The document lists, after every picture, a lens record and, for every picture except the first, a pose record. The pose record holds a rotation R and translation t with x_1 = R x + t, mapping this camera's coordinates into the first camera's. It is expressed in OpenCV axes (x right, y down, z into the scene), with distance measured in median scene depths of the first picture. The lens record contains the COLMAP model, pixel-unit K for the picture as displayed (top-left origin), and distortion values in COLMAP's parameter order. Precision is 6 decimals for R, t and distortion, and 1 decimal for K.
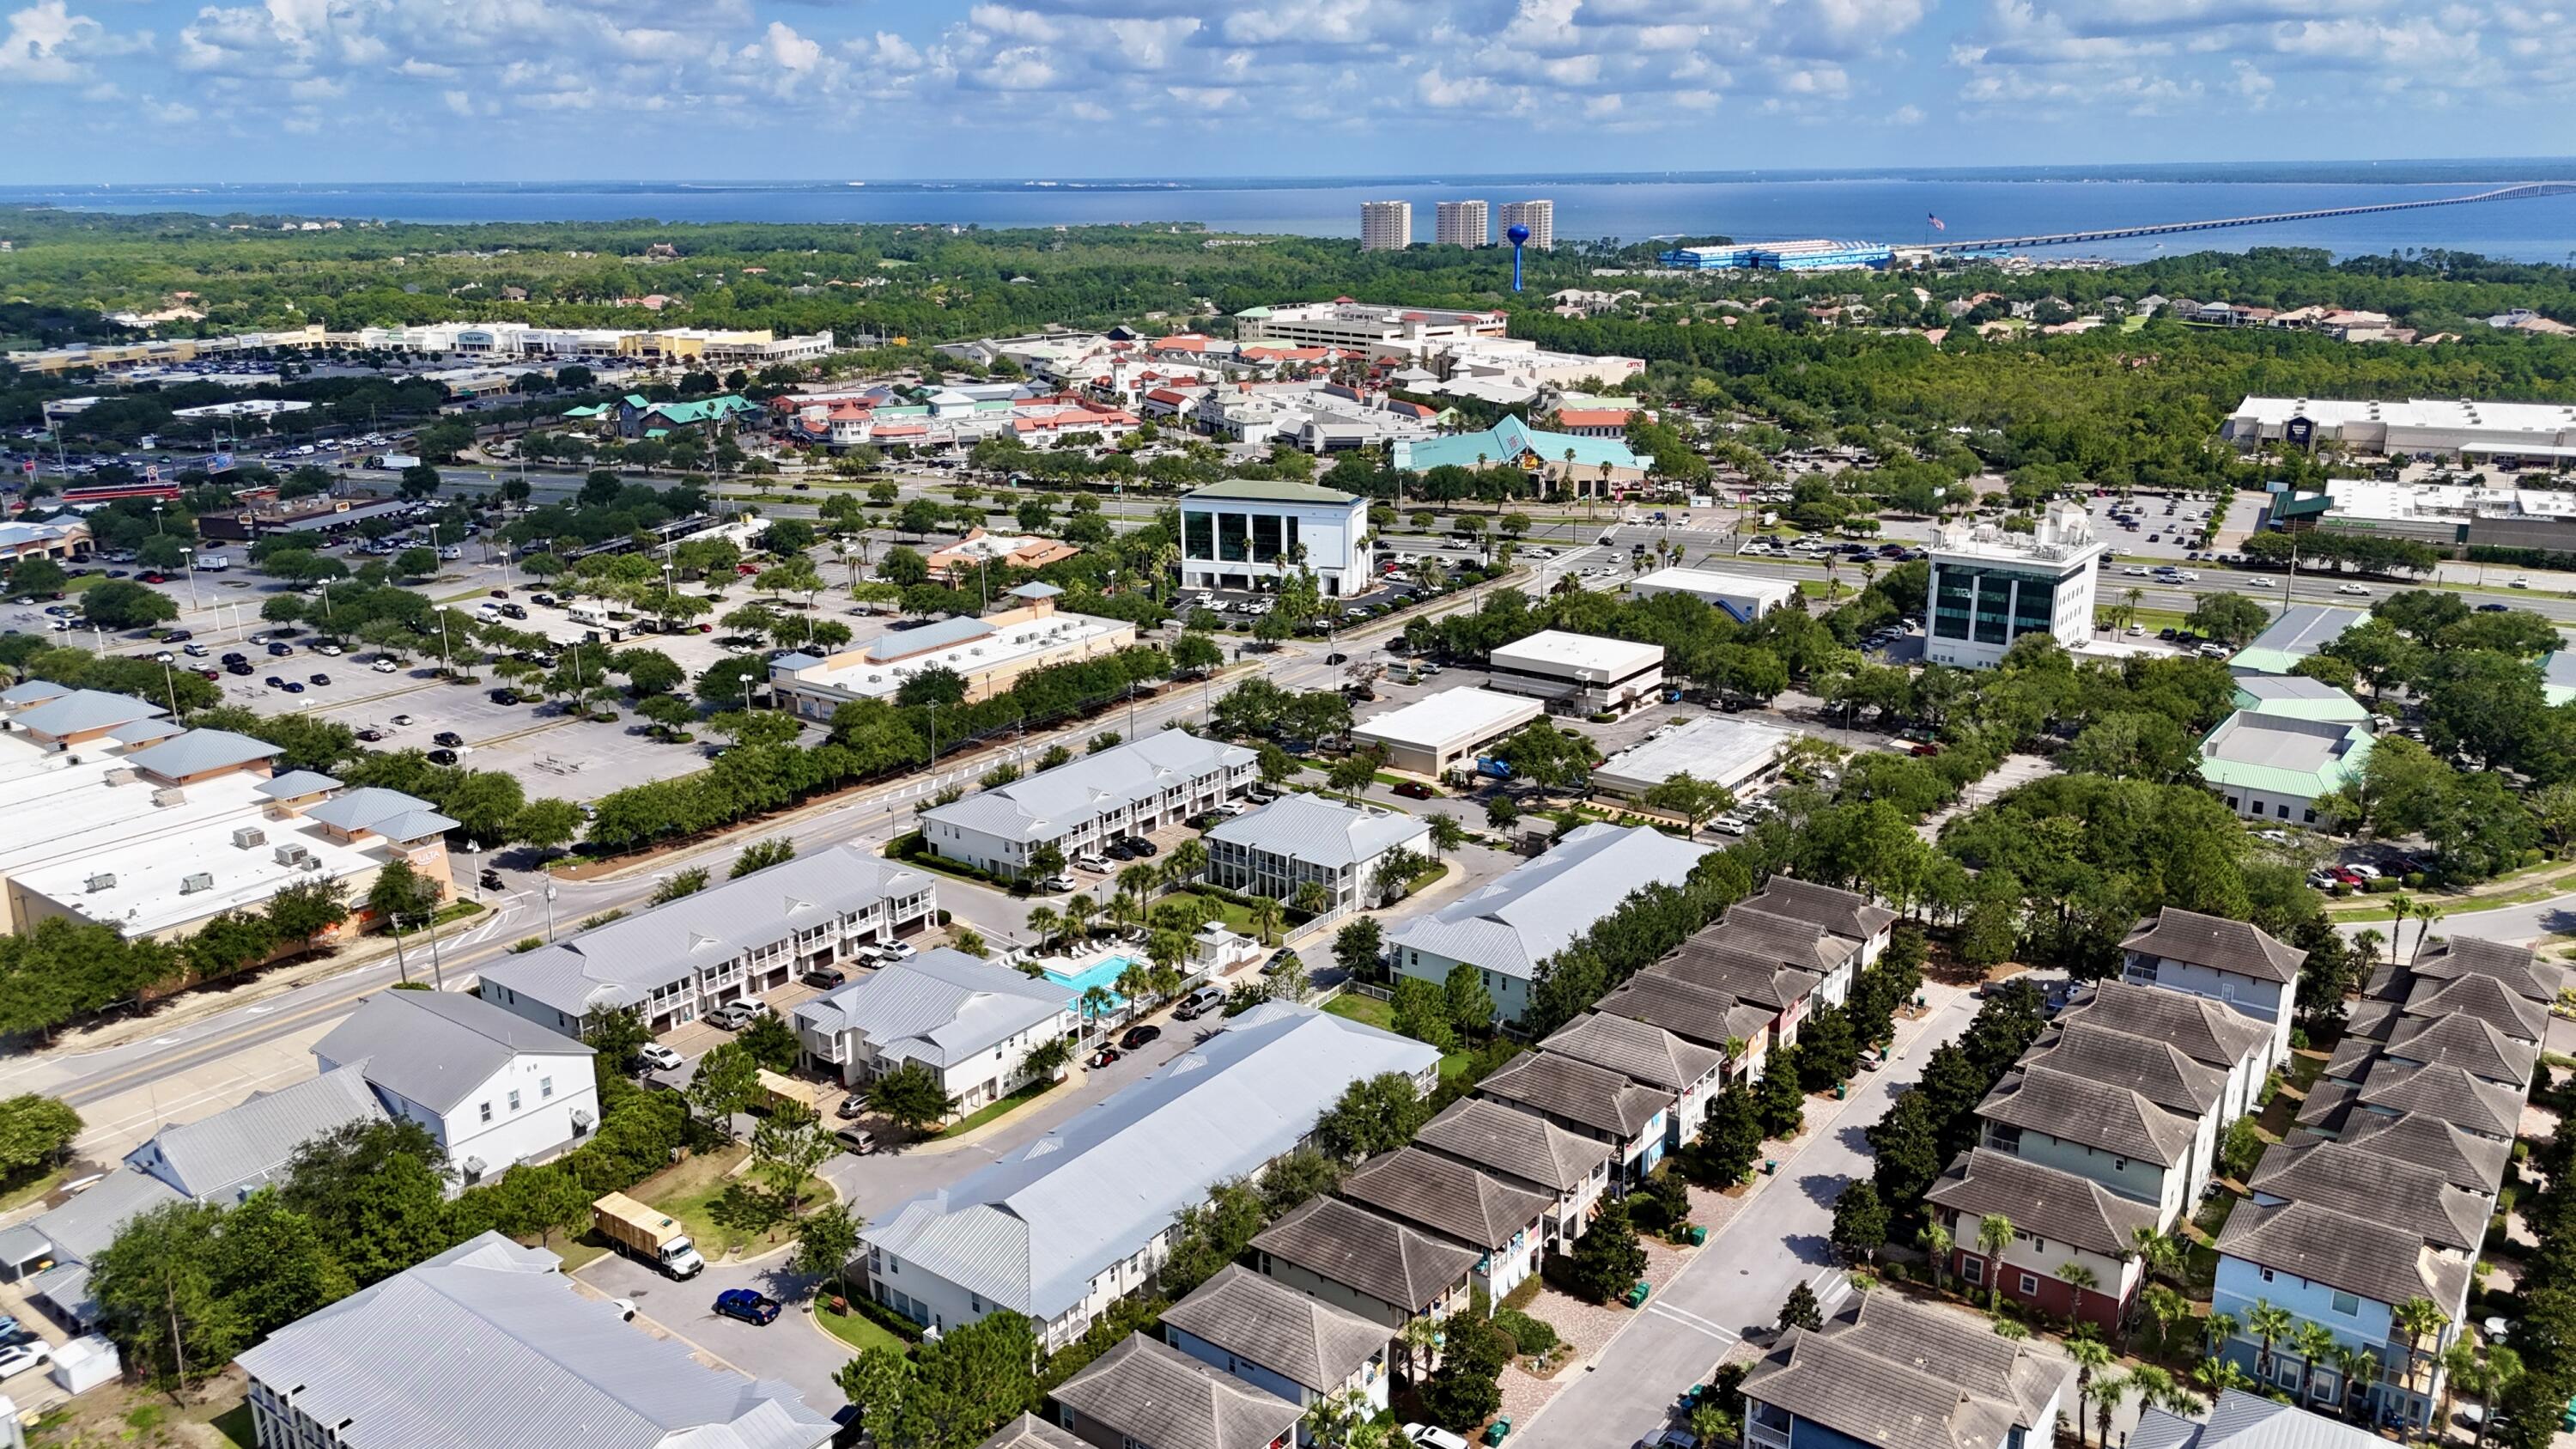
lens RADIAL K [[1882.2, 0, 1288.0], [0, 1882.2, 724.5], [0, 0, 1]] dist [0.092142, -0.000508]
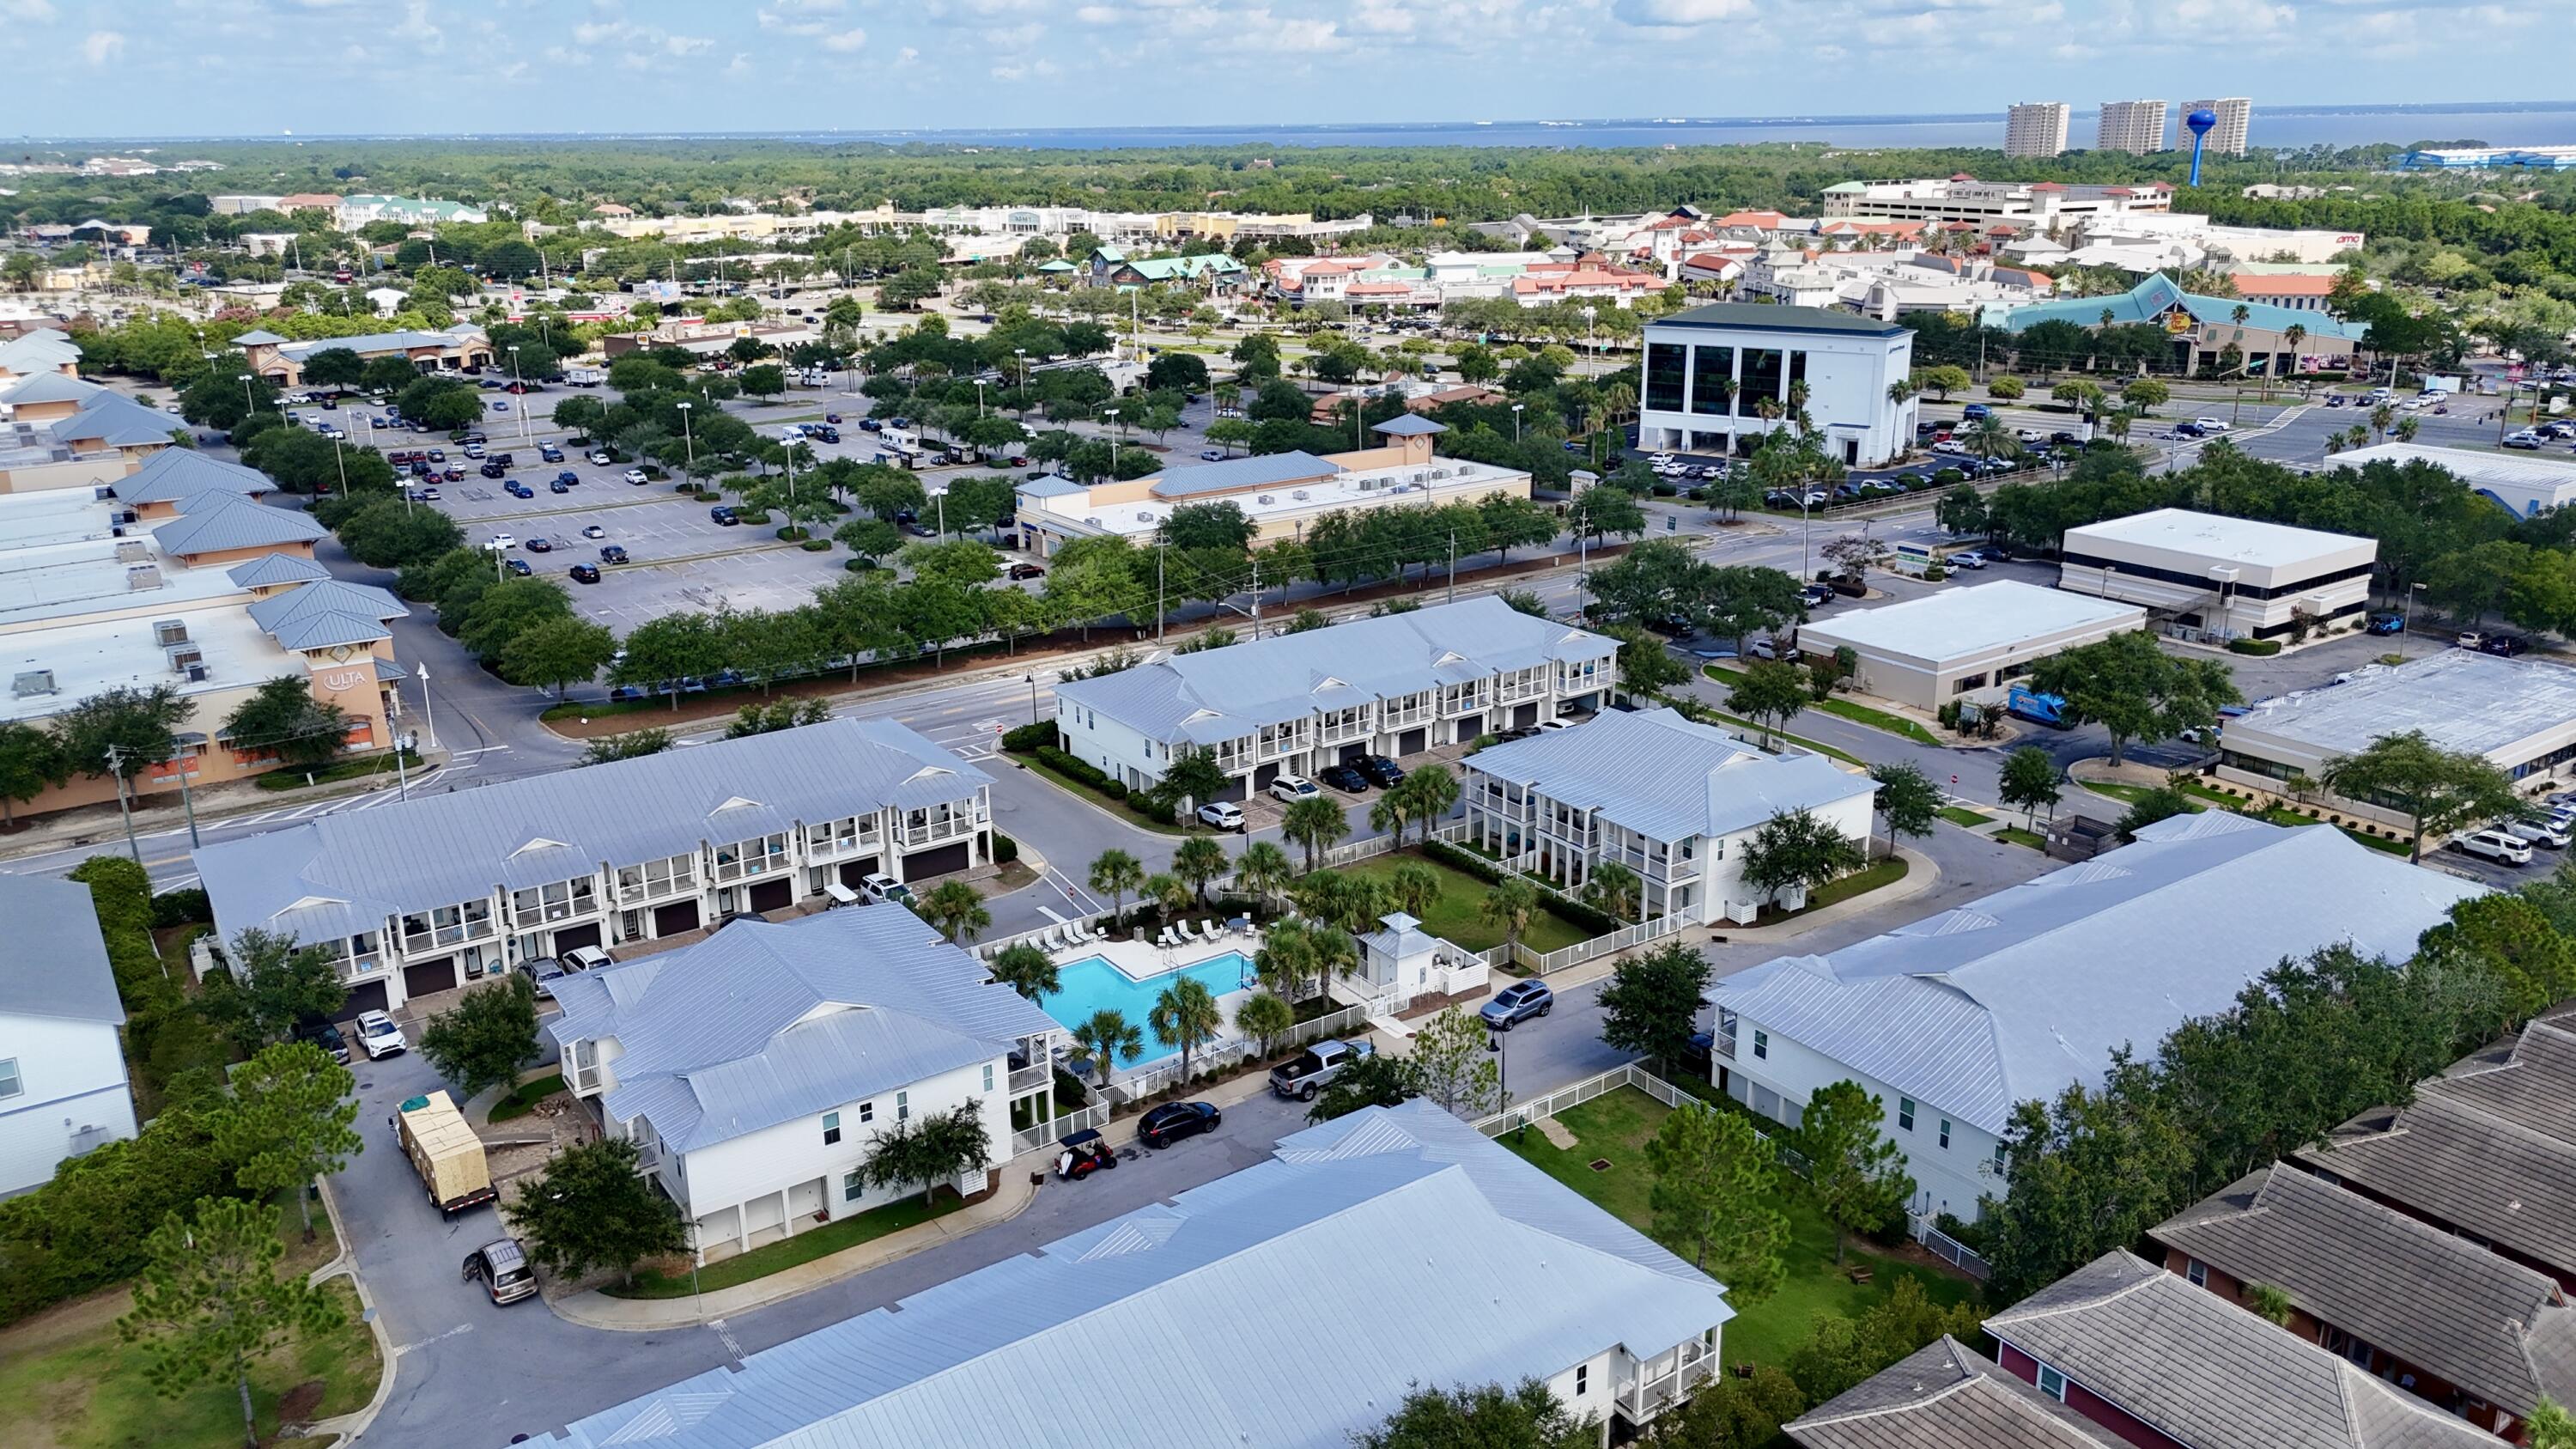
lens RADIAL K [[1868.0, 0, 1288.0], [0, 1868.0, 724.5], [0, 0, 1]] dist [0.044646, -0.041047]
pose [[0.949060, 0.090242, -0.301898, 0.060506], [-0.081945, 0.995831, 0.040062, 0.022809], [0.304255, -0.013282, 0.952498, 0.344433]]
